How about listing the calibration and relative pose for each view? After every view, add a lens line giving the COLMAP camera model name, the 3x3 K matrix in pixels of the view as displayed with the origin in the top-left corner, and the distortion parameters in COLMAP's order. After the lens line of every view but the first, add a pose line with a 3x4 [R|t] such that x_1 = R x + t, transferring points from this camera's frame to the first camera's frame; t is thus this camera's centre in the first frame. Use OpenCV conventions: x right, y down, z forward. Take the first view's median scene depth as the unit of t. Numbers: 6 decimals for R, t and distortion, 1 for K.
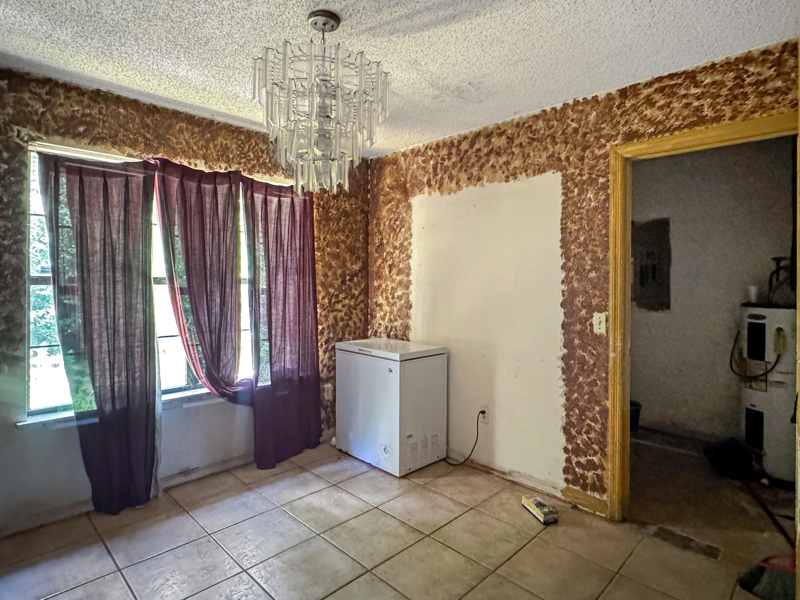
lens RADIAL K [[442.1, 0, 400.0], [0, 442.1, 300.0], [0, 0, 1]] dist [-0.000881, -0.000583]
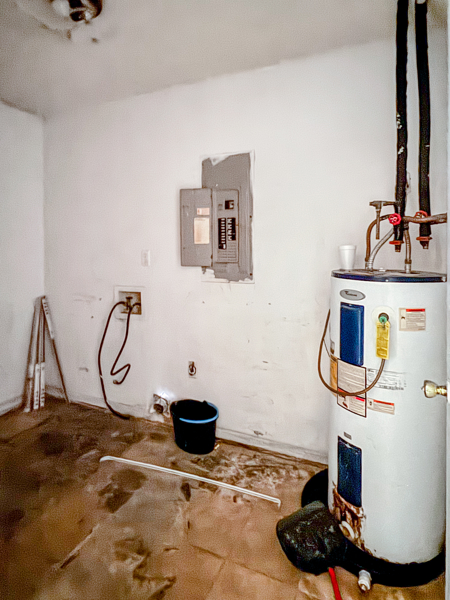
lens RADIAL K [[372.2, 0, 225.0], [0, 372.2, 300.0], [0, 0, 1]] dist [0.002857, 0.000715]
pose [[0.925620, -0.071810, 0.371580, 0.439745], [0.030984, 0.992916, 0.114704, -0.021786], [-0.377185, -0.094659, 0.921288, 0.576735]]
